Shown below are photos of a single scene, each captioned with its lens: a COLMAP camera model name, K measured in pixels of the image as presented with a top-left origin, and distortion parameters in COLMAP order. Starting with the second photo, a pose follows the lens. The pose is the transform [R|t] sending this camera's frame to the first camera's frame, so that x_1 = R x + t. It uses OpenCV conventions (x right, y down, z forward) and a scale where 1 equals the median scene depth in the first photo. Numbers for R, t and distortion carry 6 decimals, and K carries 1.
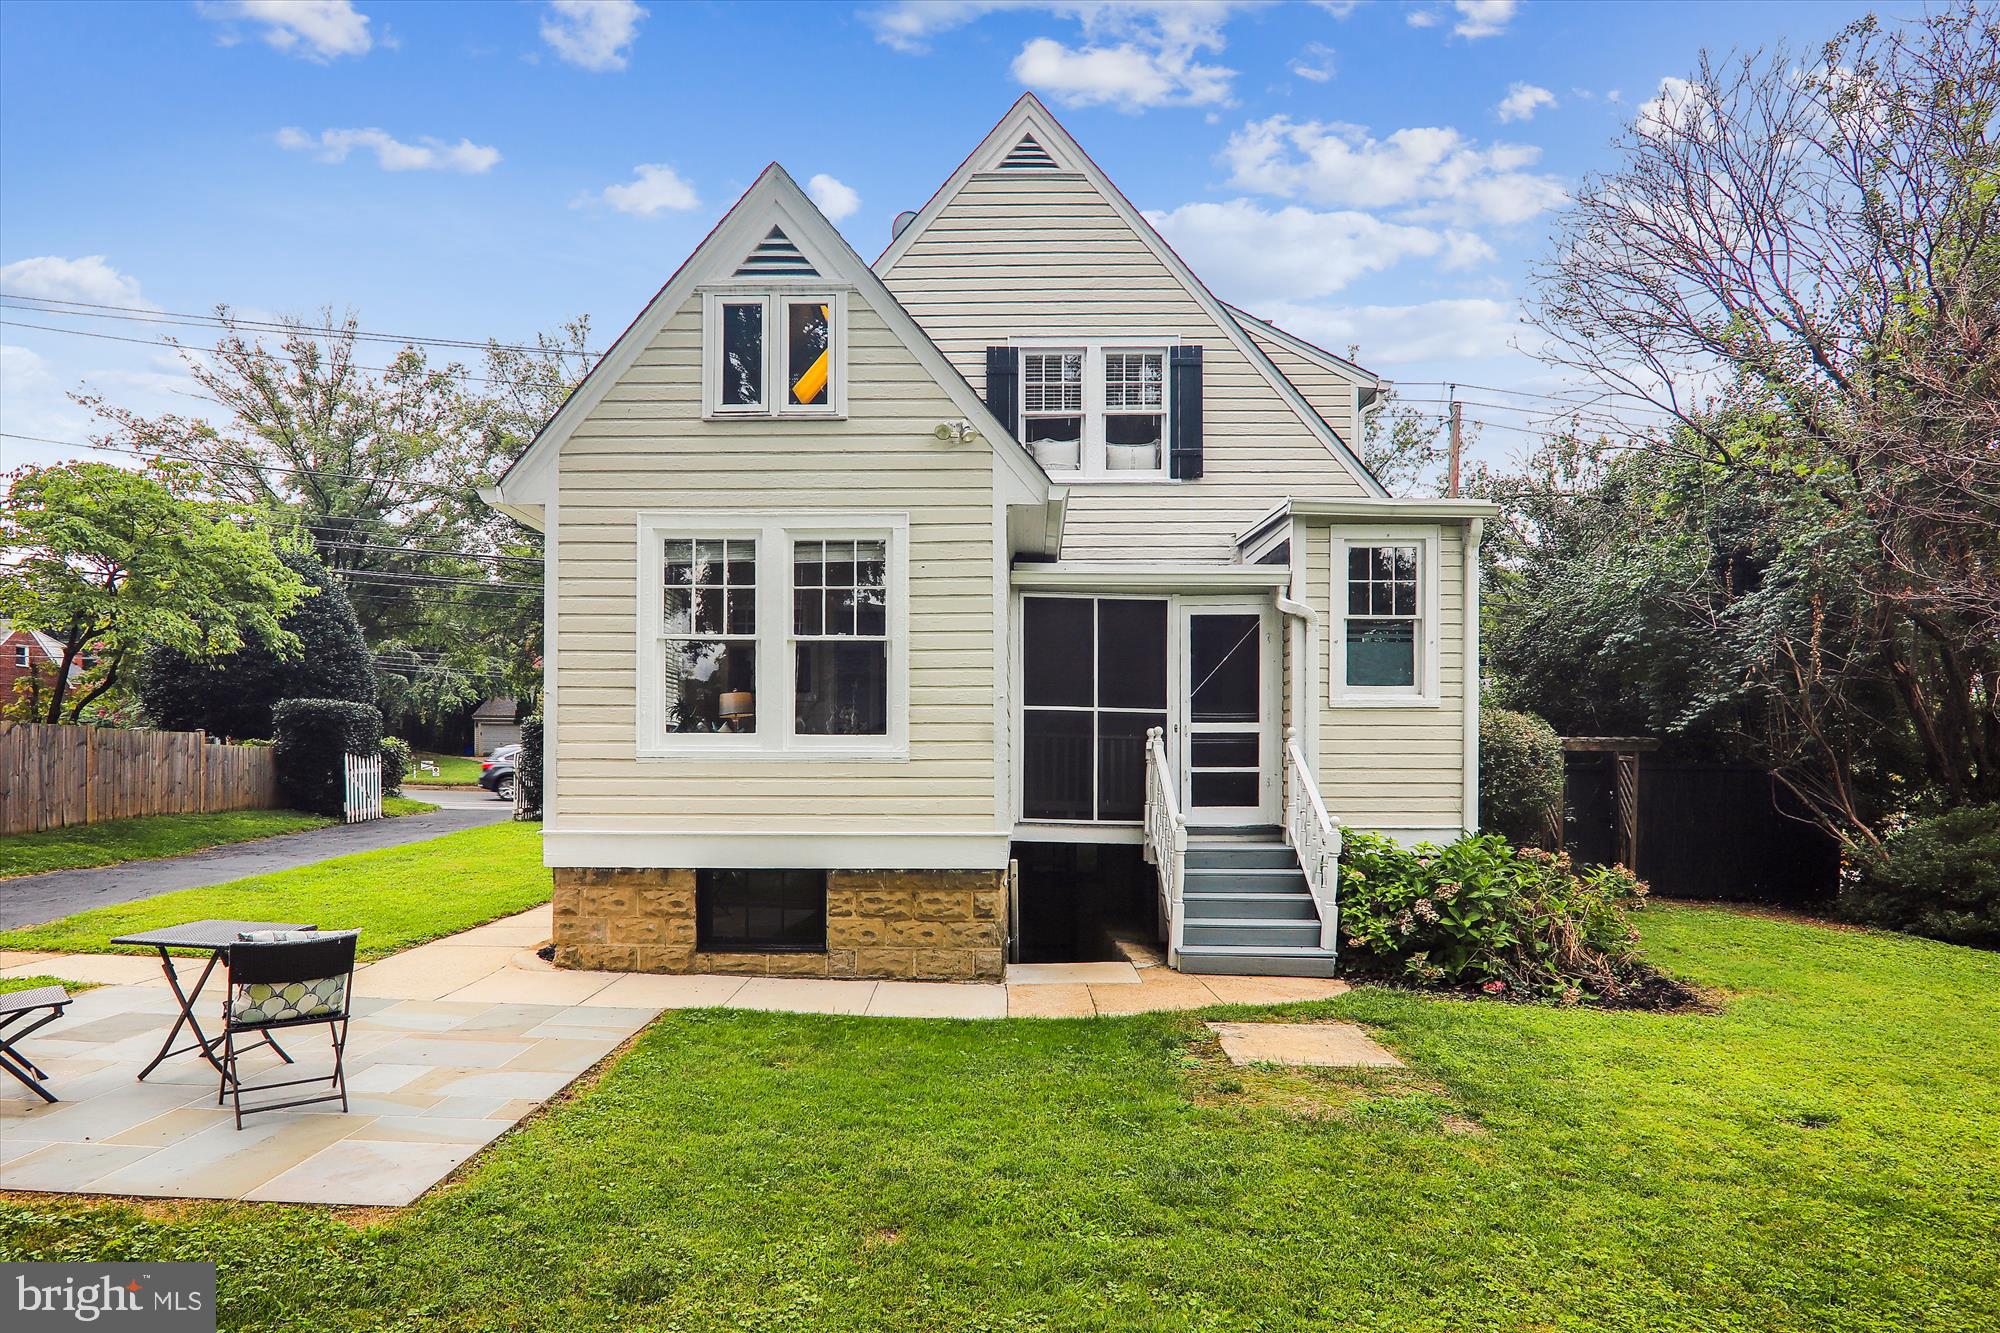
lens RADIAL K [[1040.0, 0, 997.4], [0, 1040.0, 770.4], [0, 0, 1]] dist [-0.009452, -0.002436]
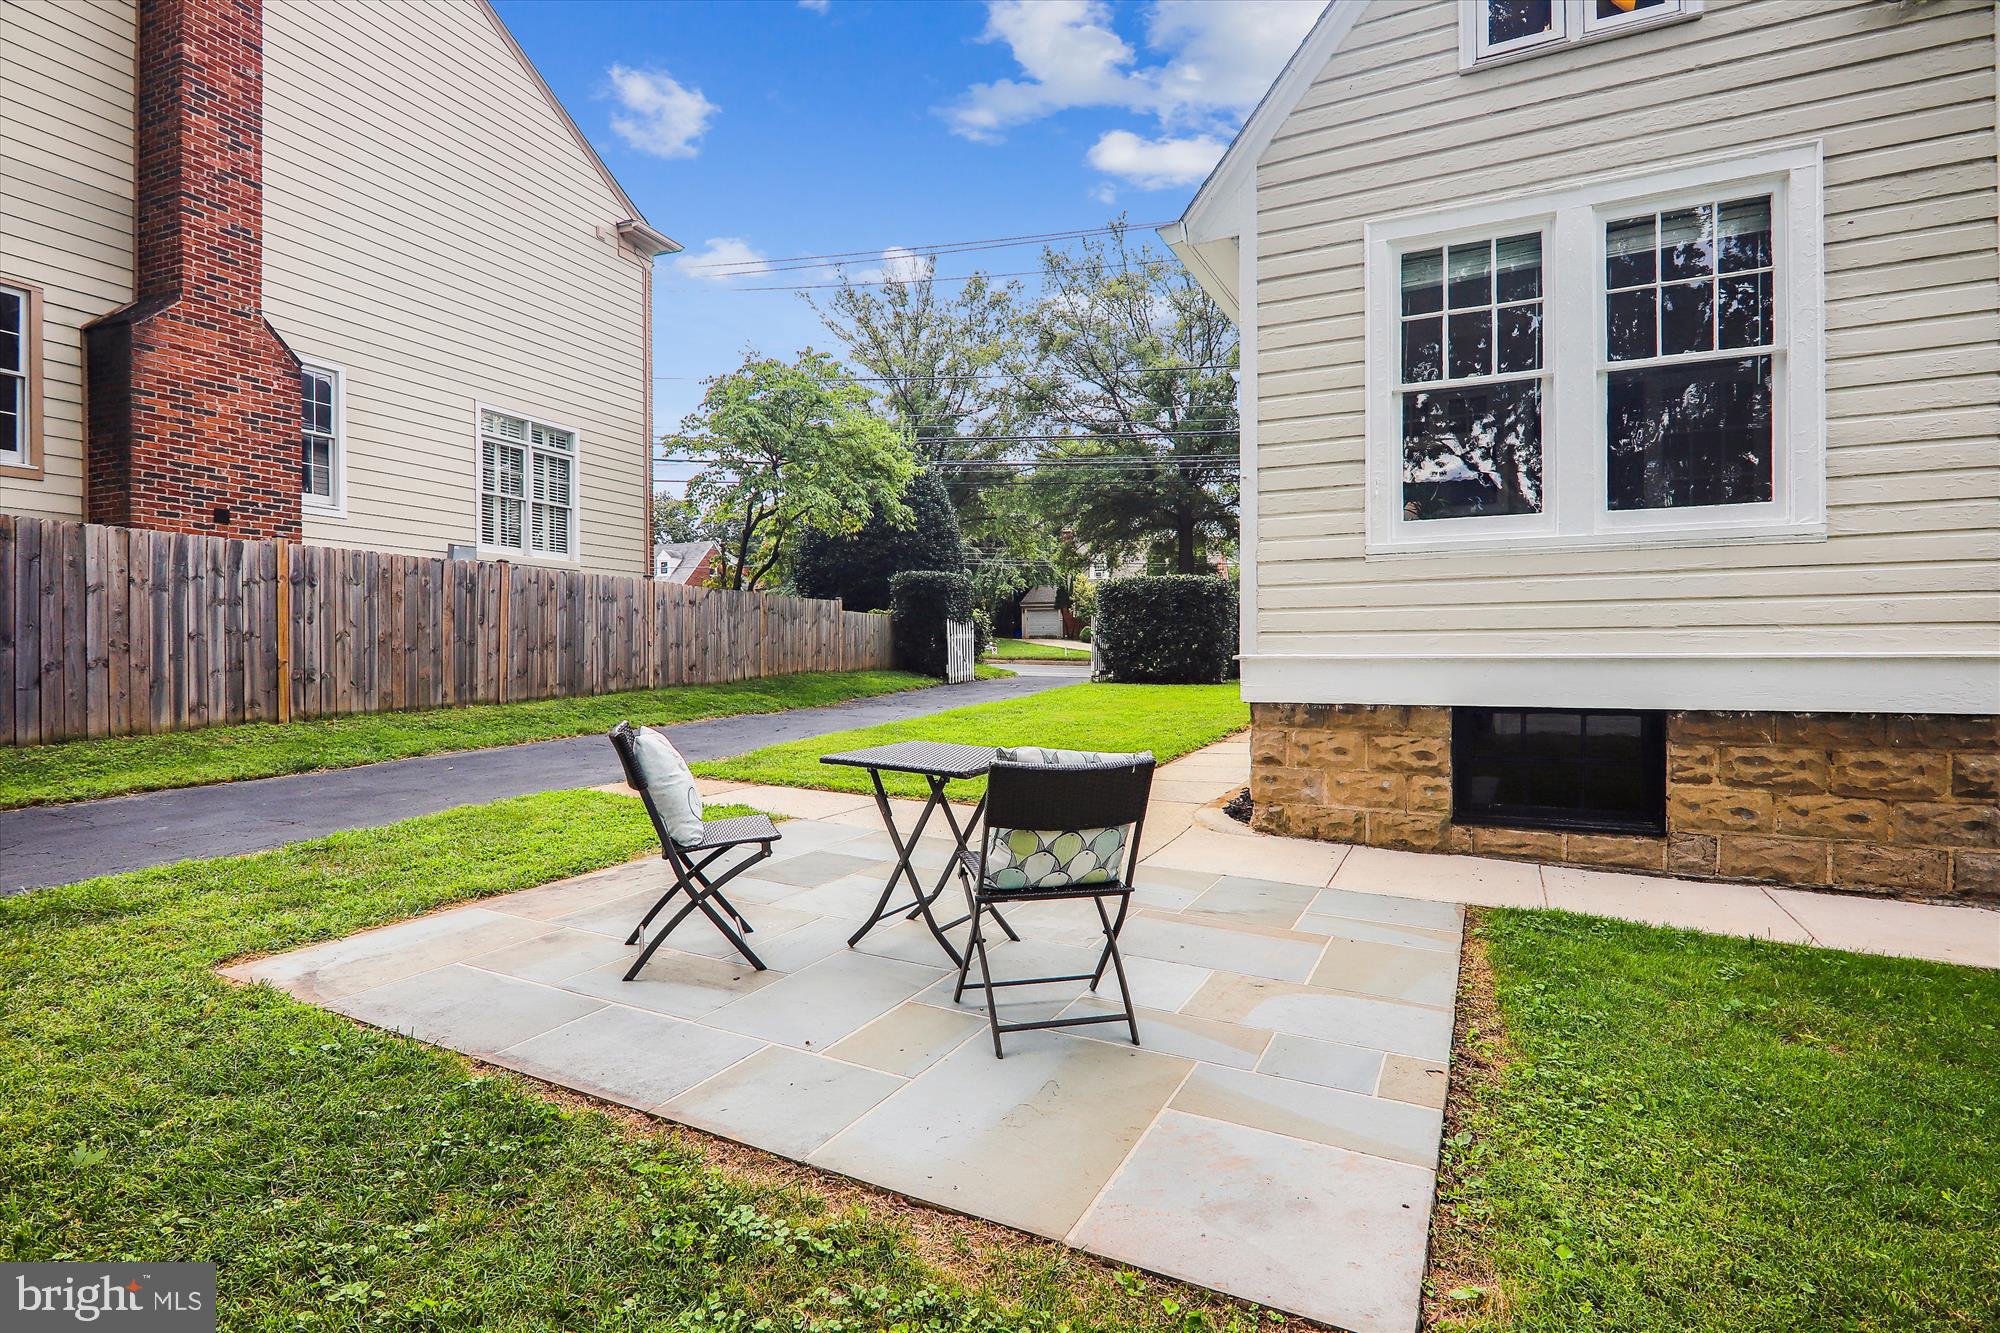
lens RADIAL K [[983.5, 0, 1034.3], [0, 983.5, 662.8], [0, 0, 1]] dist [-0.004236, -0.001409]
pose [[0.903339, -0.003995, -0.428908, -0.257919], [0.007243, 0.999956, 0.005940, 0.057724], [0.428866, -0.008472, 0.903329, 0.263734]]
